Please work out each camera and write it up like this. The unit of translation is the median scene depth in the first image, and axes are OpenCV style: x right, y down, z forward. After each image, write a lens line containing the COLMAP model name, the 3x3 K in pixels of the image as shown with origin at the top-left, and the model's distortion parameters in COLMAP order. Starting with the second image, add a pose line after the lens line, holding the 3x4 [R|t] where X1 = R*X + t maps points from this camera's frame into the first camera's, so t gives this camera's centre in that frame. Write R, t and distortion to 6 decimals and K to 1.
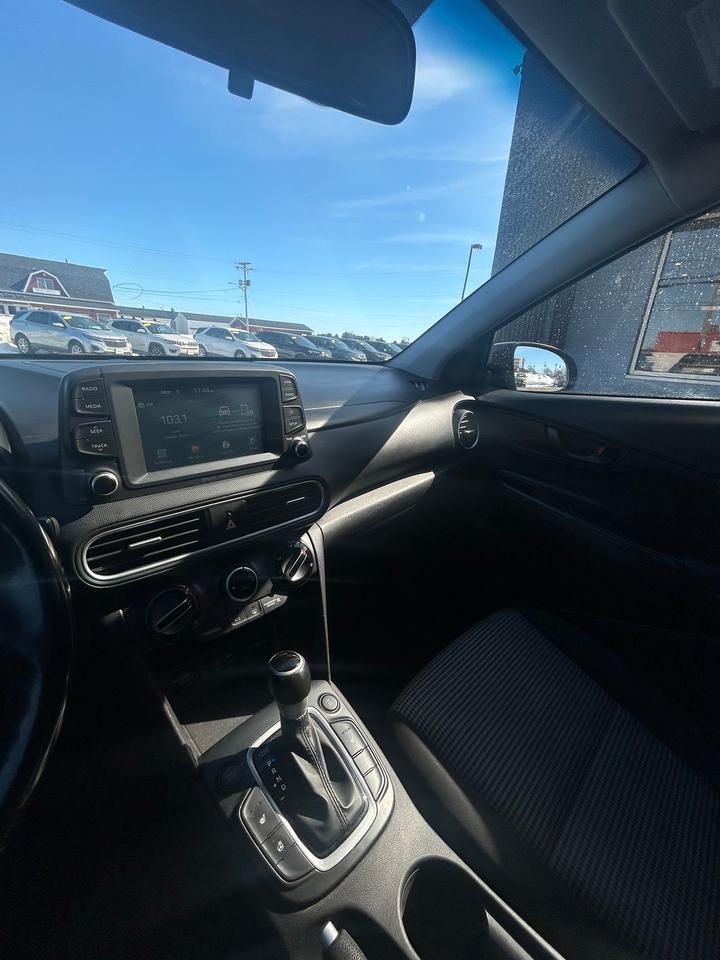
lens RADIAL K [[387.9, 0, 362.0], [0, 387.9, 476.4], [0, 0, 1]] dist [-0.002470, 0.000878]
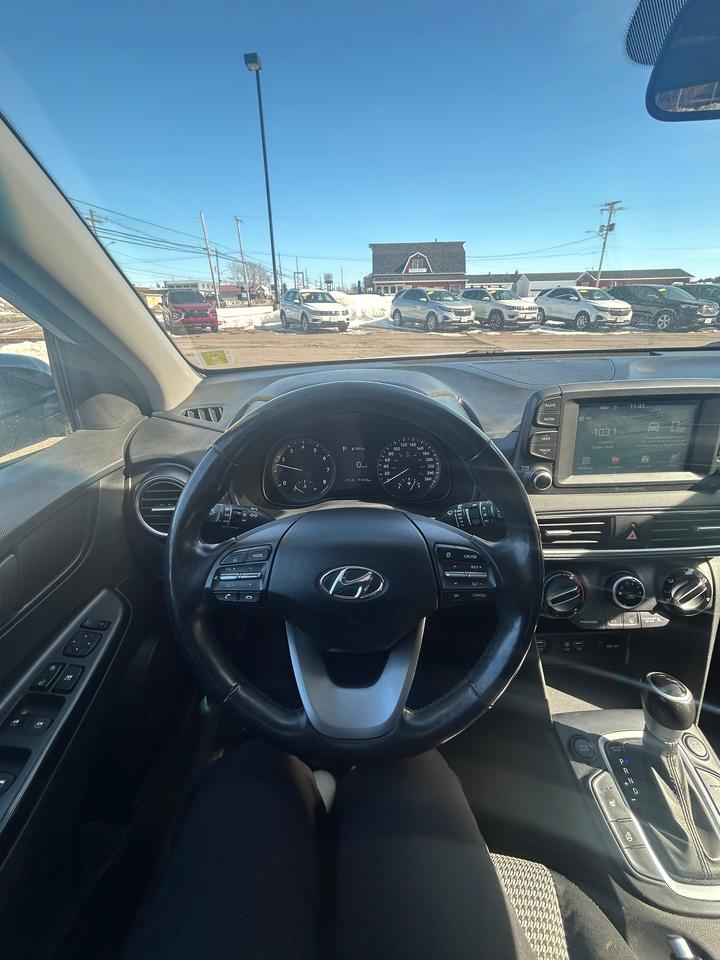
lens RADIAL K [[387.9, 0, 359.5], [0, 387.9, 478.2], [0, 0, 1]] dist [-0.002470, 0.000878]
pose [[0.713329, 0.216551, -0.666534, -0.114242], [-0.156552, 0.976268, 0.149638, -0.038925], [0.683120, -0.002394, 0.730302, -0.150562]]
